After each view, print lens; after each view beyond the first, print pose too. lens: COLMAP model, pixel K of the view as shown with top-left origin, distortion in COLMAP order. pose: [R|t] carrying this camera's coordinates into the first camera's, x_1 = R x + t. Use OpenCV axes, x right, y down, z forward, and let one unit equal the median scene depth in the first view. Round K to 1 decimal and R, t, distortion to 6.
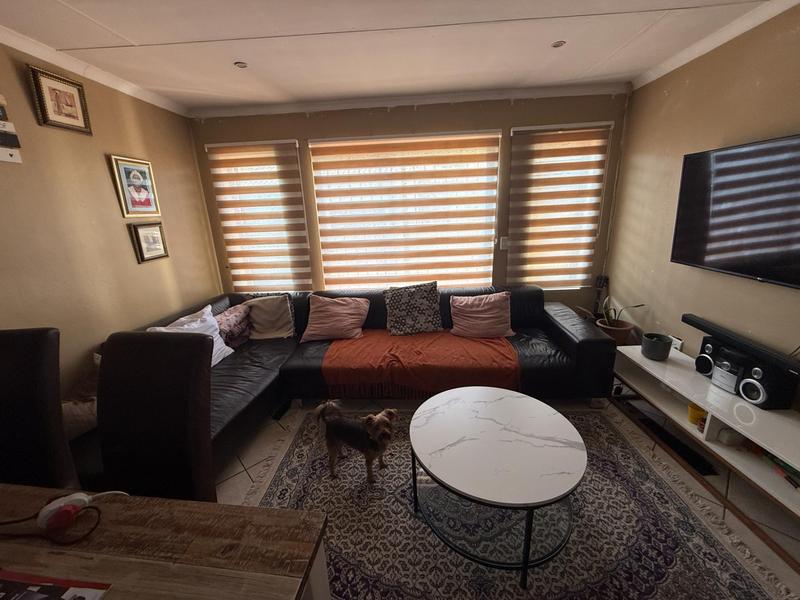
lens RADIAL K [[318.0, 0, 395.9], [0, 318.0, 303.0], [0, 0, 1]] dist [0.000752, -0.001159]
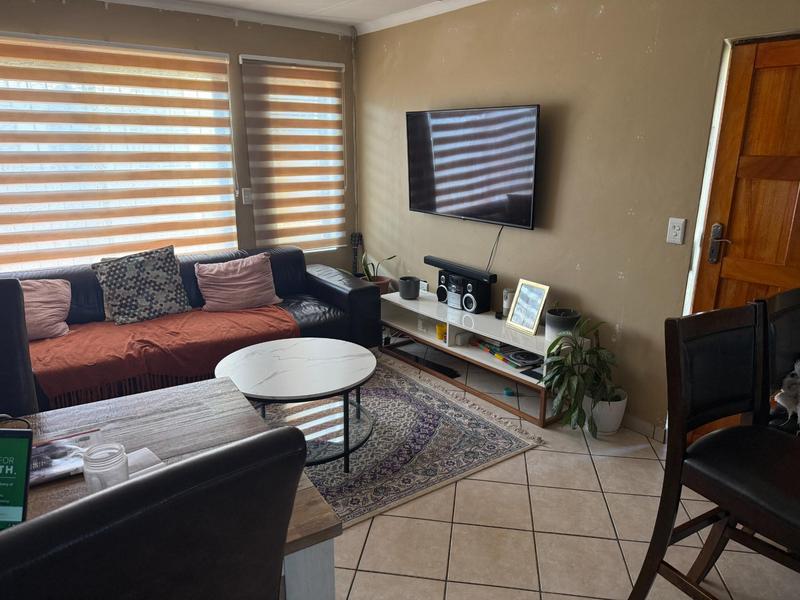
lens RADIAL K [[565.5, 0, 404.2], [0, 565.5, 299.4], [0, 0, 1]] dist [0.038312, -0.033674]
pose [[0.773506, -0.113848, 0.623480, -0.309489], [0.133437, 0.990938, 0.015401, 0.112068], [-0.619583, 0.071283, 0.781688, -0.379212]]
